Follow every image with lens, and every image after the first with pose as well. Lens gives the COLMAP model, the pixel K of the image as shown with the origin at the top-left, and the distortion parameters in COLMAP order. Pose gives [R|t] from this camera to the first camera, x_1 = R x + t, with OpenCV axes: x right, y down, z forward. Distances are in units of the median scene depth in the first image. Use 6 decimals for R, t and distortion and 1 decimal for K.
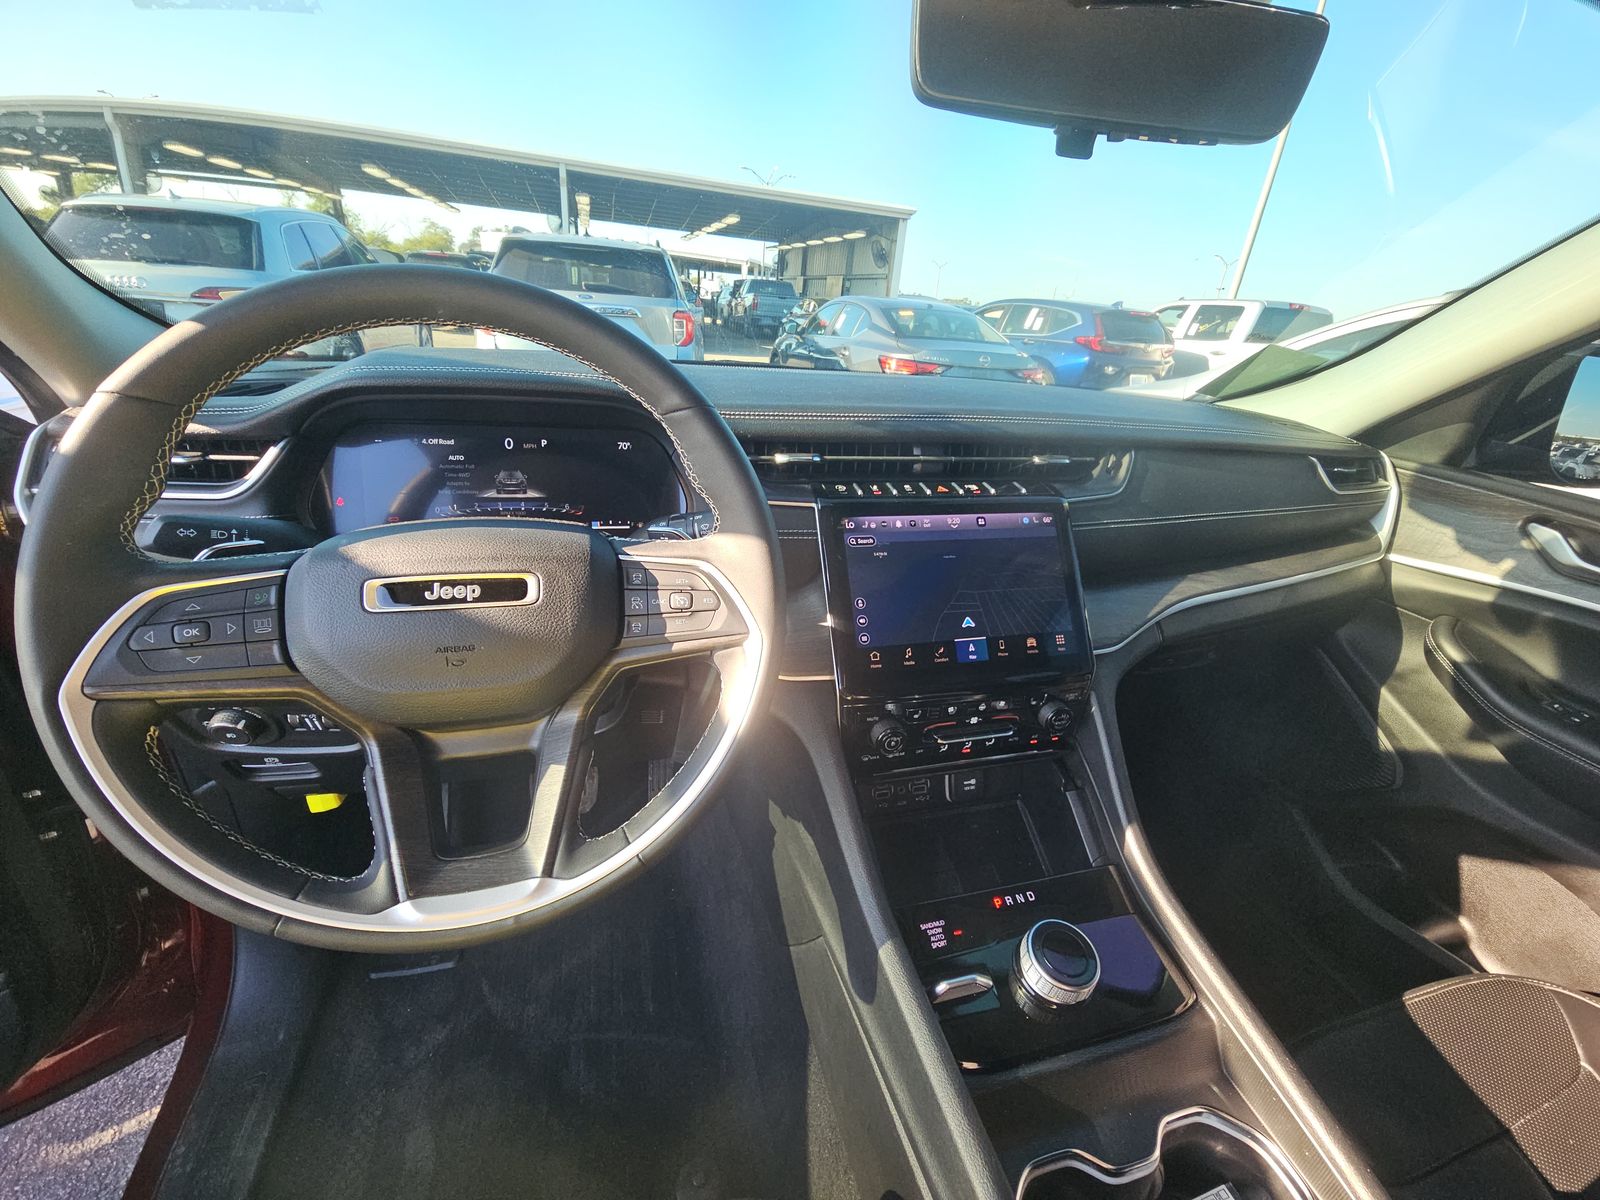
lens RADIAL K [[644.1, 0, 821.2], [0, 644.1, 607.6], [0, 0, 1]] dist [-0.000514, -0.003743]
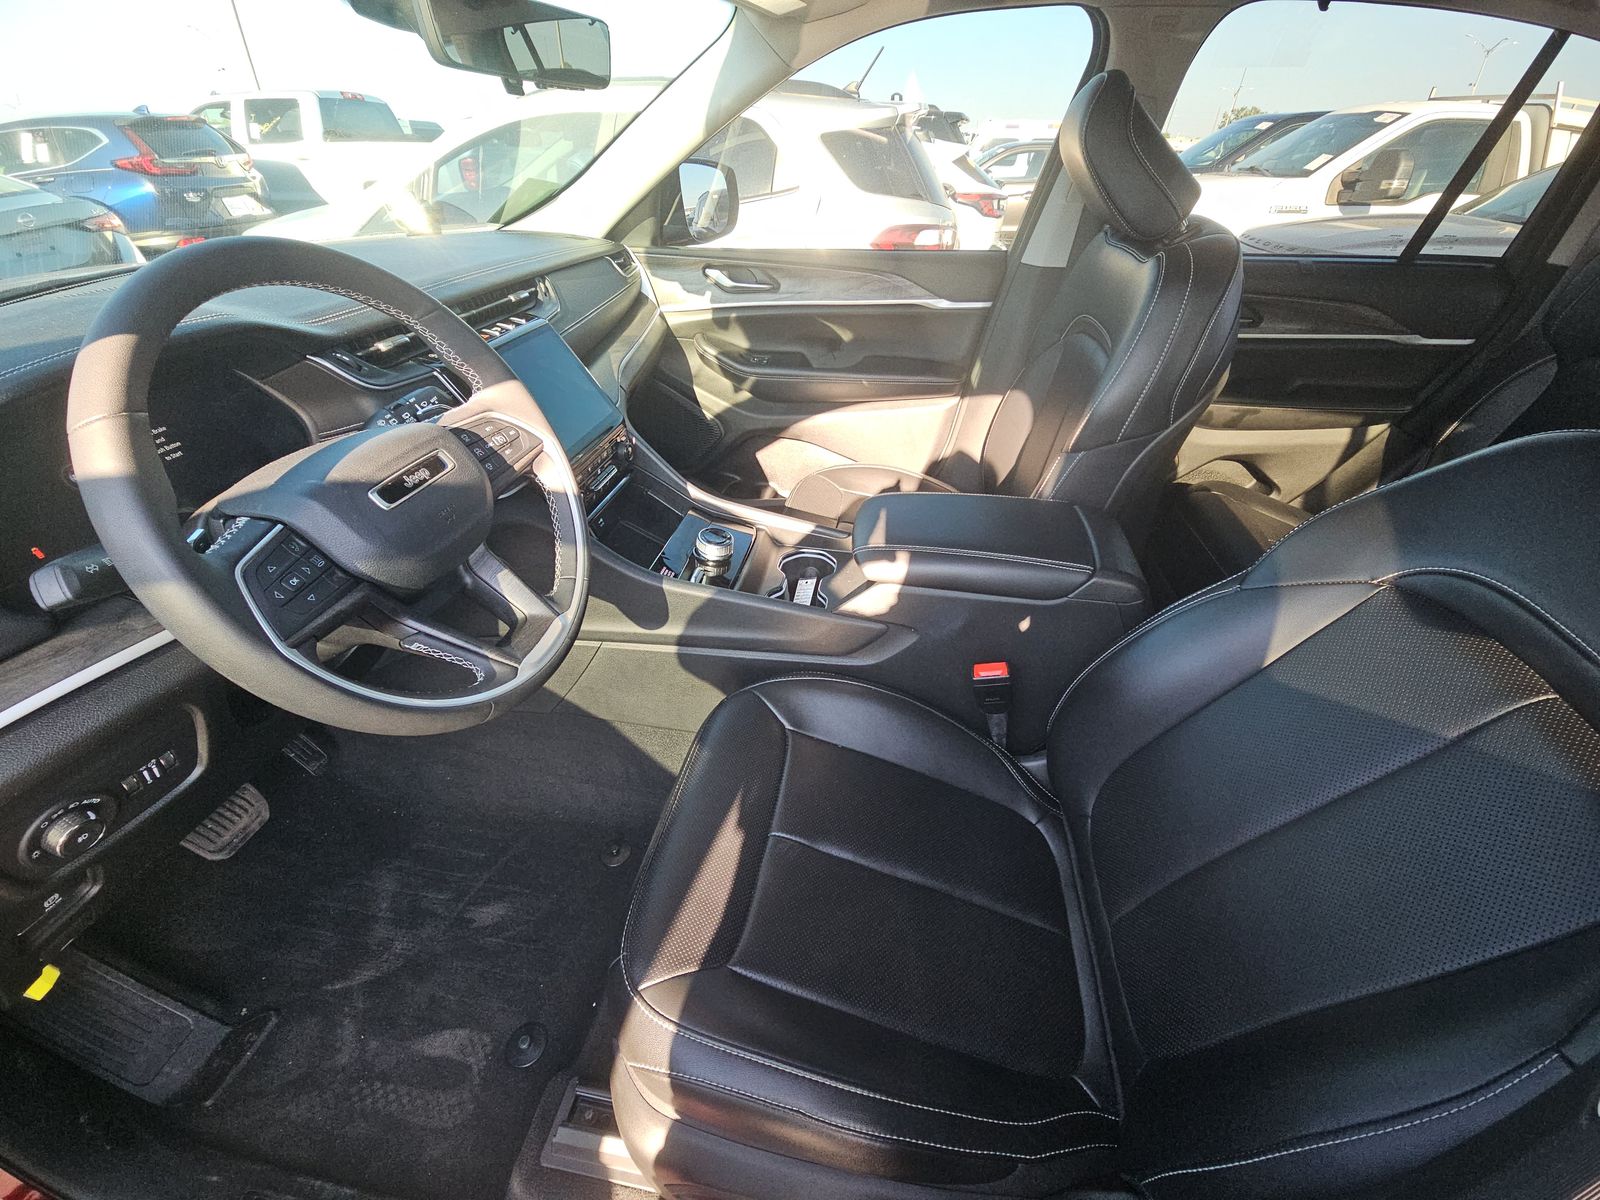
lens RADIAL K [[644.1, 0, 821.2], [0, 644.1, 607.6], [0, 0, 1]] dist [-0.000514, -0.003743]
pose [[0.406762, -0.584438, 0.702124, -0.131446], [0.393406, 0.805725, 0.442762, -0.006695], [-0.824486, 0.096121, 0.557659, -0.048601]]
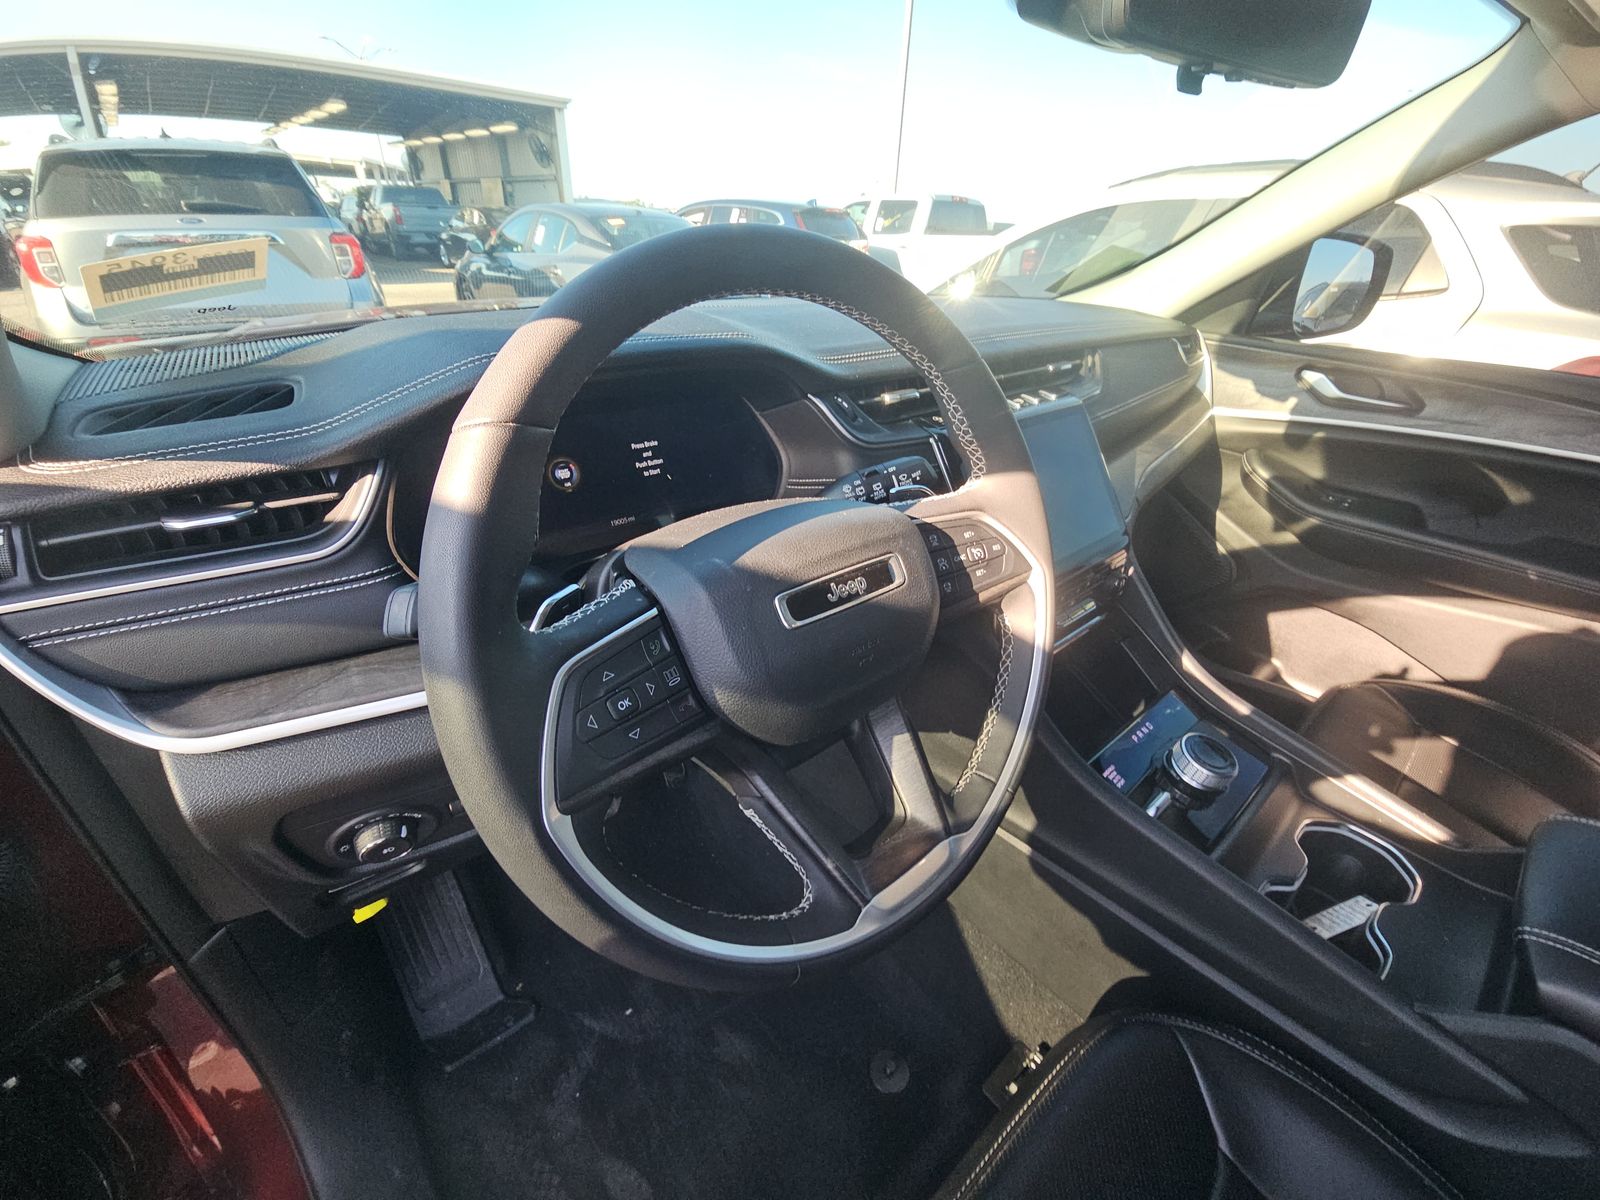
lens RADIAL K [[658.2, 0, 814.8], [0, 658.2, 598.2], [0, 0, 1]] dist [-0.001553, -0.000485]
pose [[0.901373, -0.247650, 0.355241, -0.092898], [0.211446, 0.967595, 0.138027, -0.014226], [-0.377912, -0.049299, 0.924528, 0.010015]]
